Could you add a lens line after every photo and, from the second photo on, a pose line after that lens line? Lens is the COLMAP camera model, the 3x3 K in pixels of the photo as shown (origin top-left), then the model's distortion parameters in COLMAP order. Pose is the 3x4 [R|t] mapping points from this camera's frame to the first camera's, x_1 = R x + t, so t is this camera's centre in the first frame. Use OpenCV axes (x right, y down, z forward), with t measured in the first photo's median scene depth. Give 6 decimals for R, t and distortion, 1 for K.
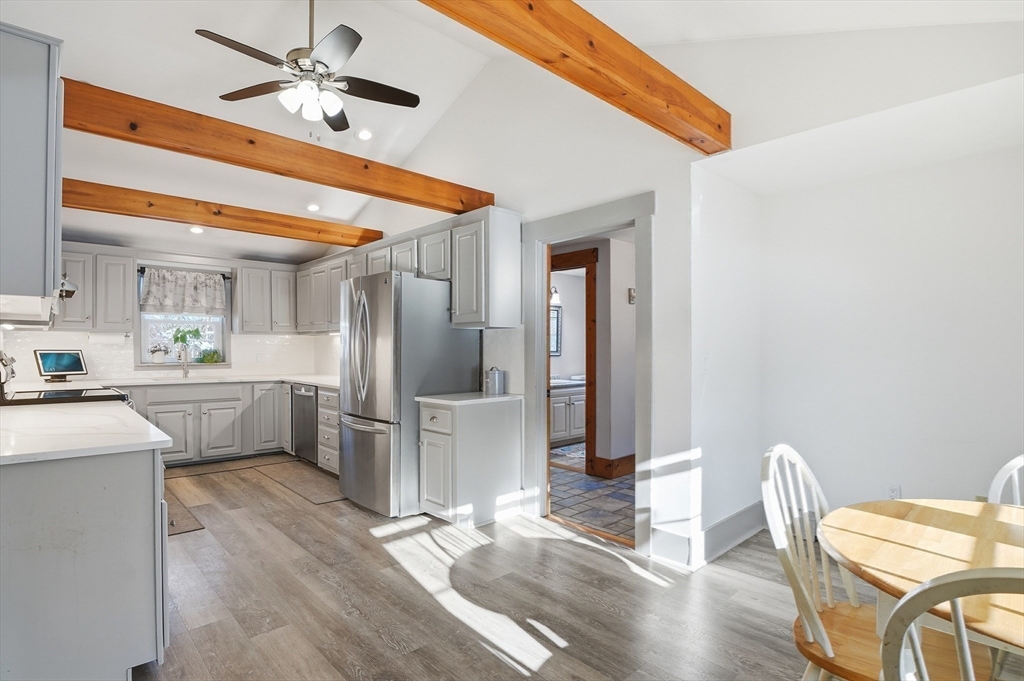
lens RADIAL K [[508.4, 0, 511.1], [0, 508.4, 352.6], [0, 0, 1]] dist [-0.001672, -0.028829]
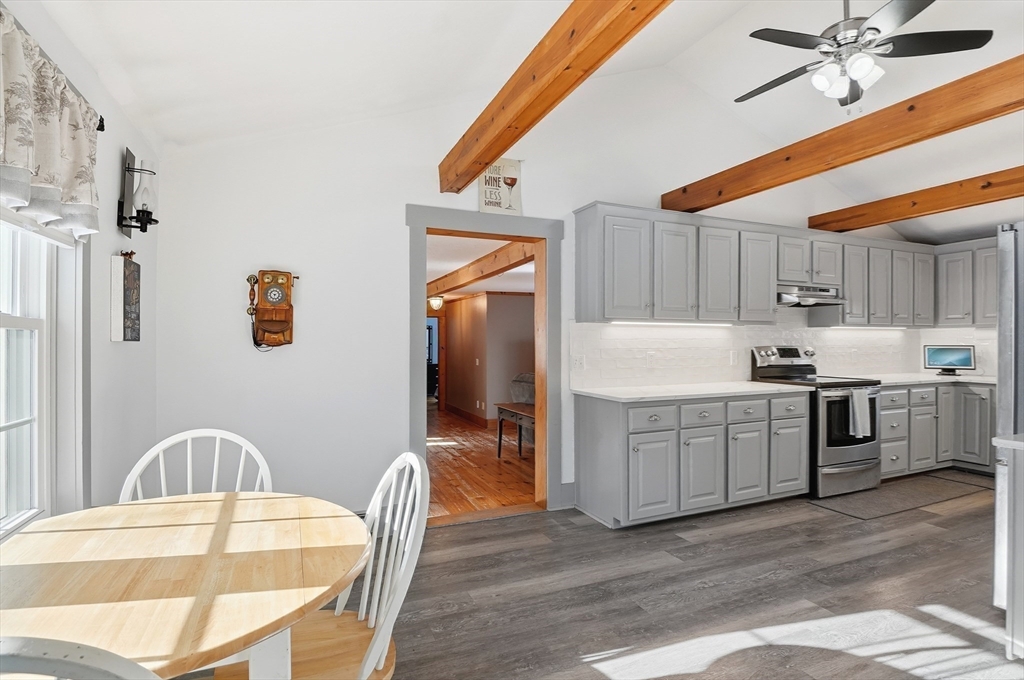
lens RADIAL K [[519.6, 0, 512.0], [0, 519.6, 340.0], [0, 0, 1]] dist [-0.025838, 0.000363]
pose [[-0.348104, -0.005188, -0.937442, 0.623634], [-0.004993, 0.999981, -0.003680, -0.011433], [0.937443, 0.003400, -0.348123, 0.689818]]
